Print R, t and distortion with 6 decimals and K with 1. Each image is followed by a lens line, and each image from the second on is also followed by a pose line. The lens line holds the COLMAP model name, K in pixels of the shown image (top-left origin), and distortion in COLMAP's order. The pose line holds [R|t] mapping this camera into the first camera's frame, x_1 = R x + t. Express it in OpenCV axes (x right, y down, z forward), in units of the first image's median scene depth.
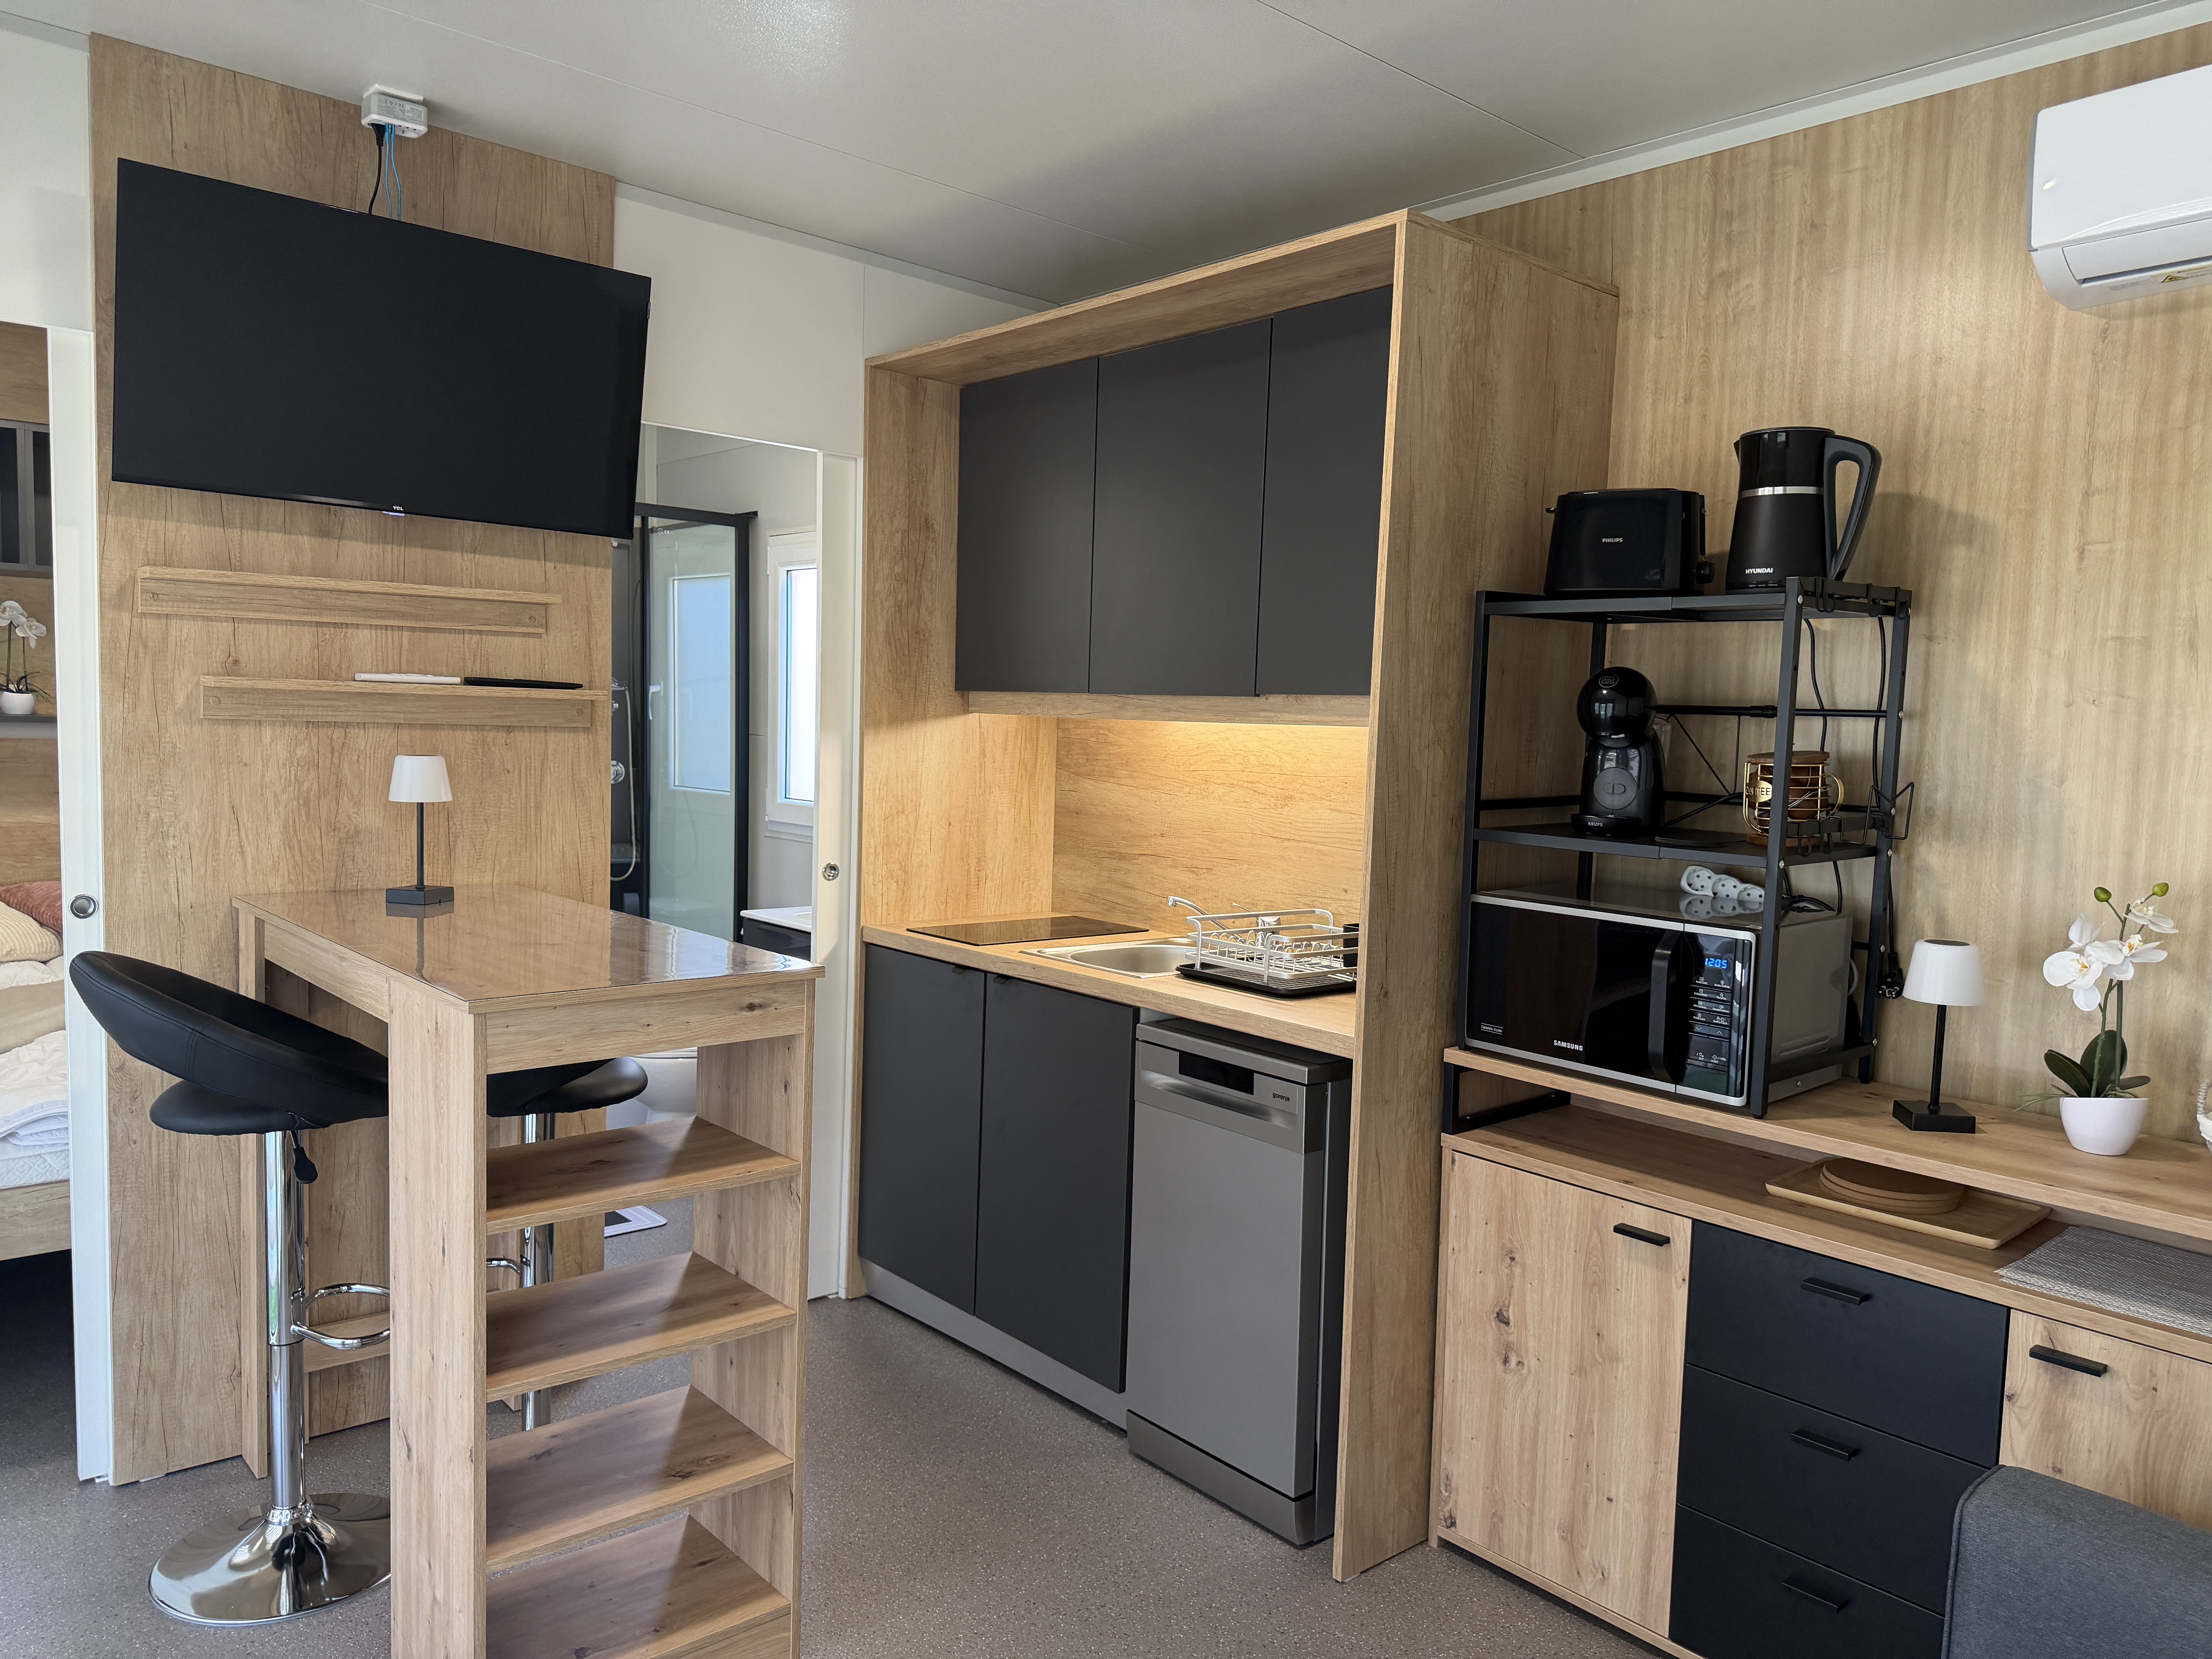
lens RADIAL K [[1569.8, 0, 1117.7], [0, 1569.8, 836.8], [0, 0, 1]] dist [0.076435, -0.108884]
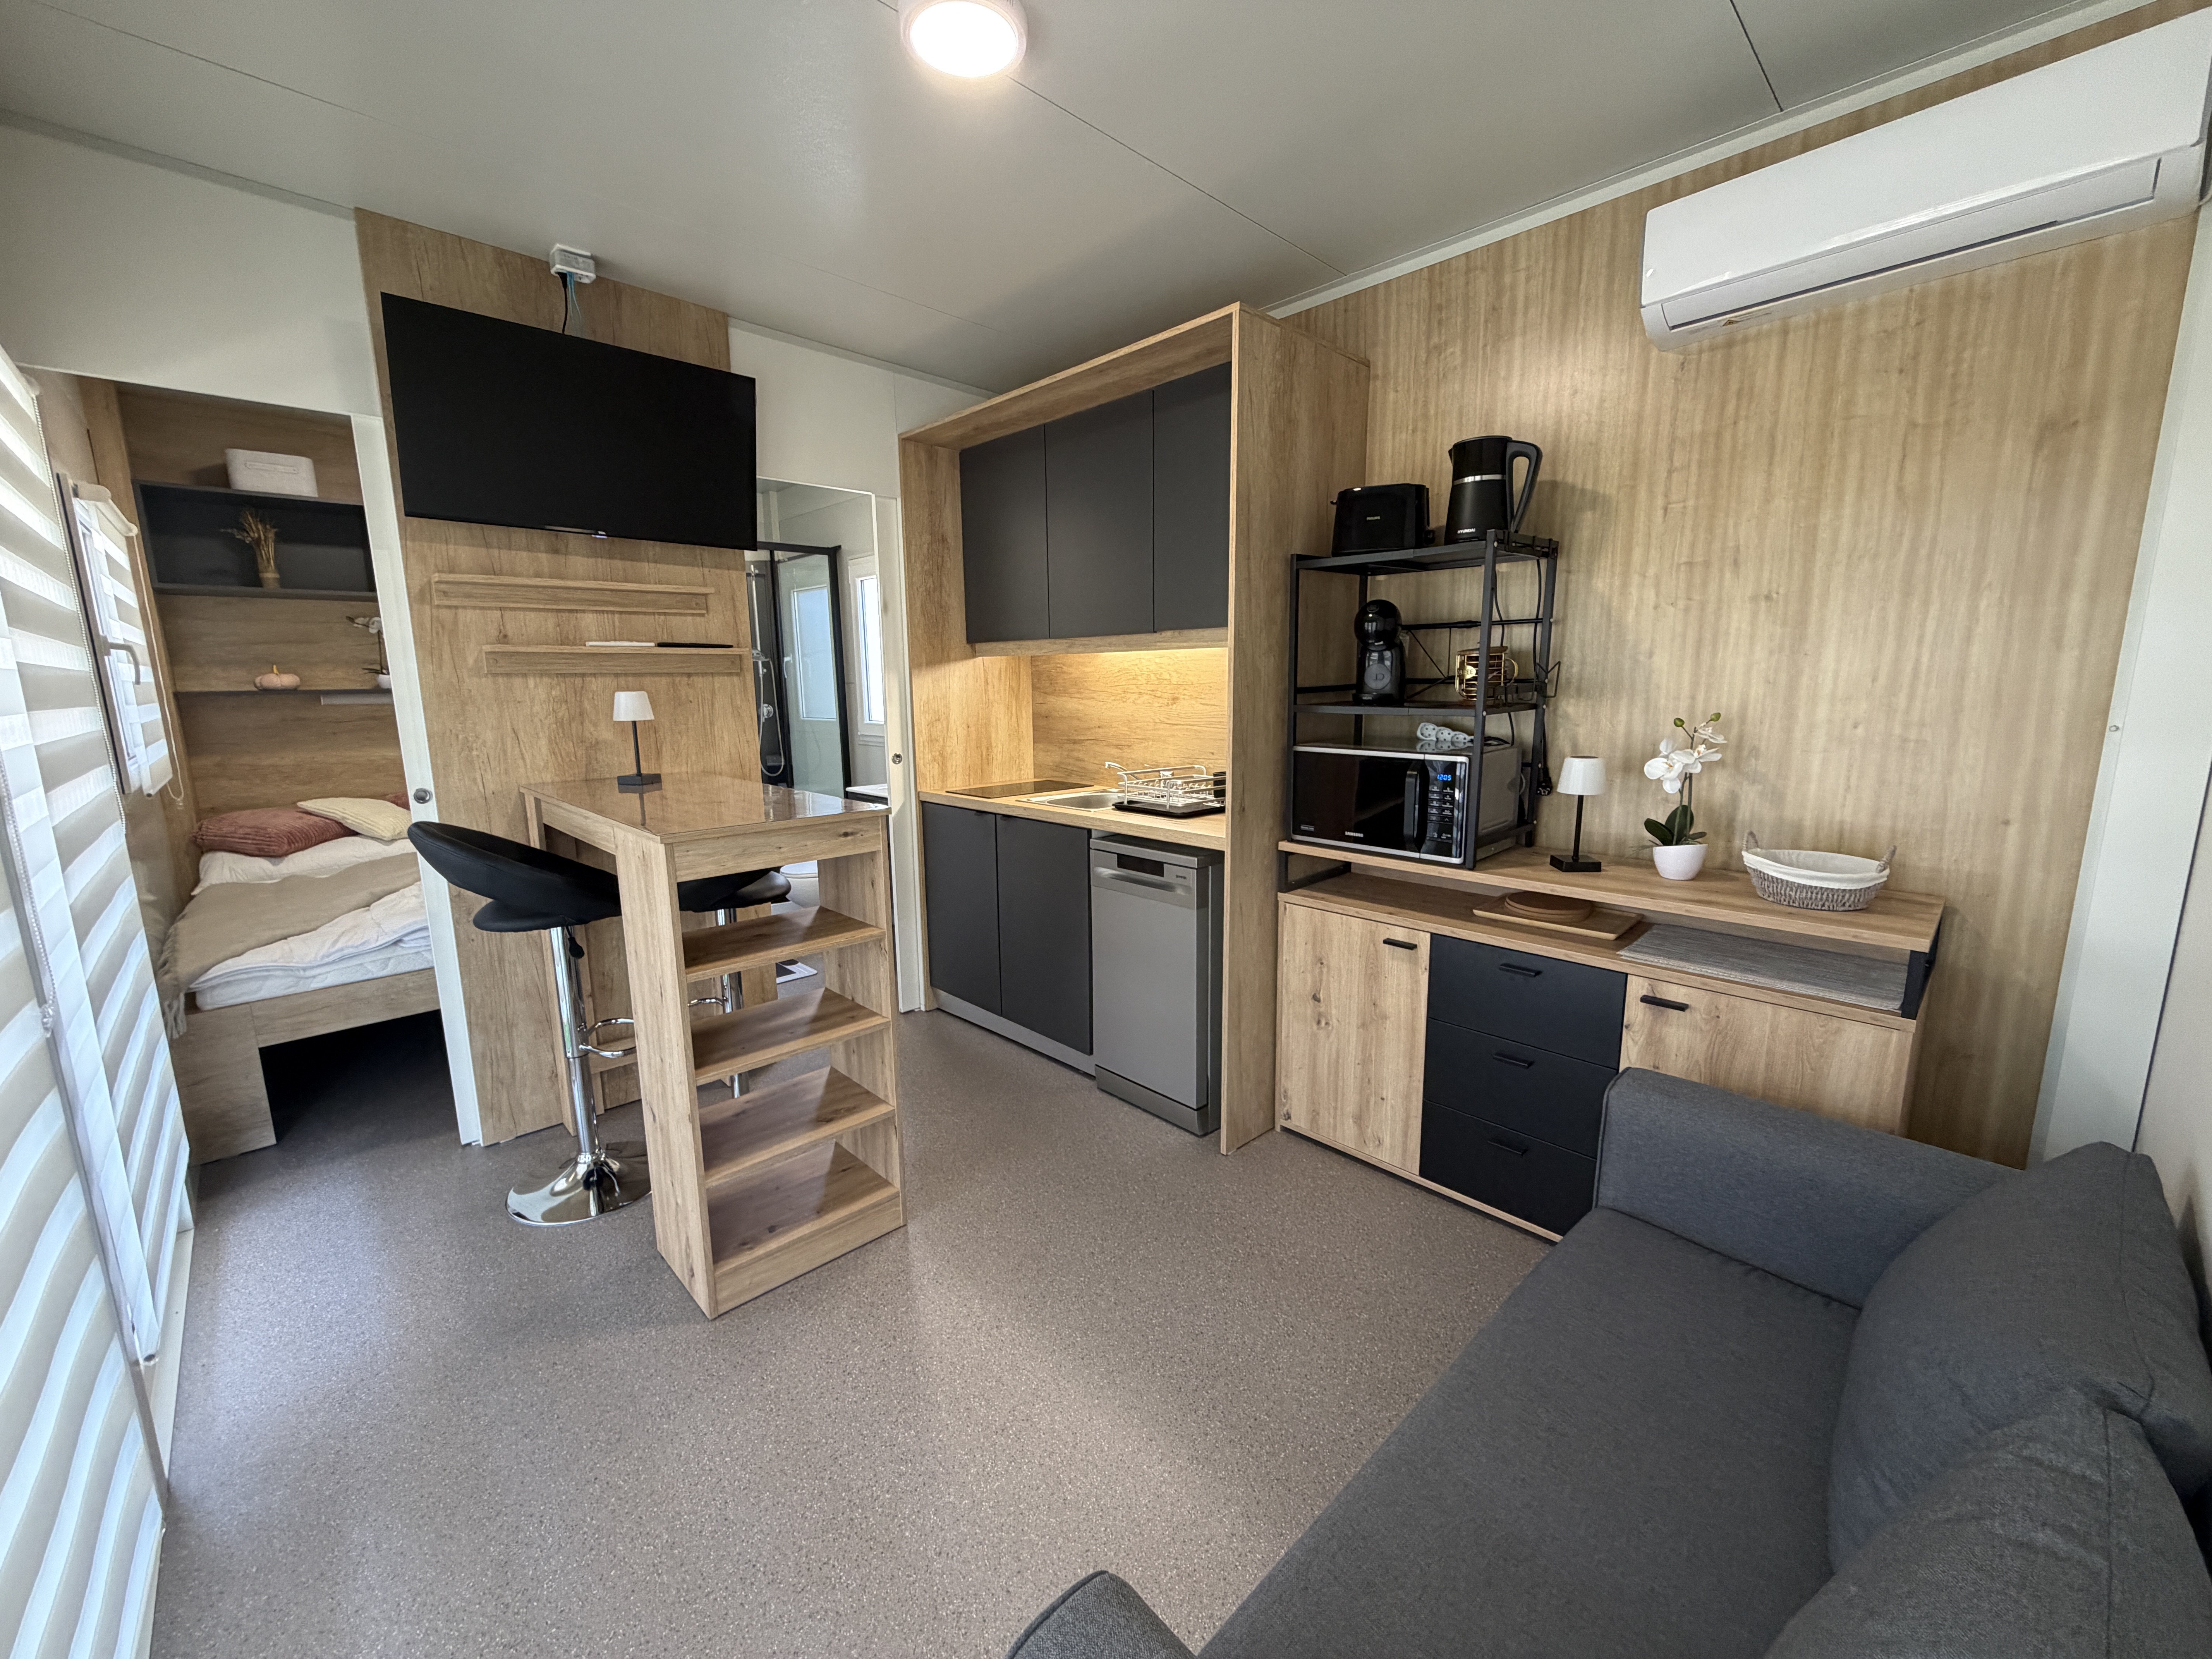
lens RADIAL K [[882.7, 0, 1106.0], [0, 882.7, 829.5], [0, 0, 1]] dist [0.000479, 0.000489]
pose [[0.998030, -0.050732, 0.036913, -0.005003], [0.047160, 0.994648, 0.091930, 0.029654], [-0.041379, -0.090008, 0.995081, 0.097138]]
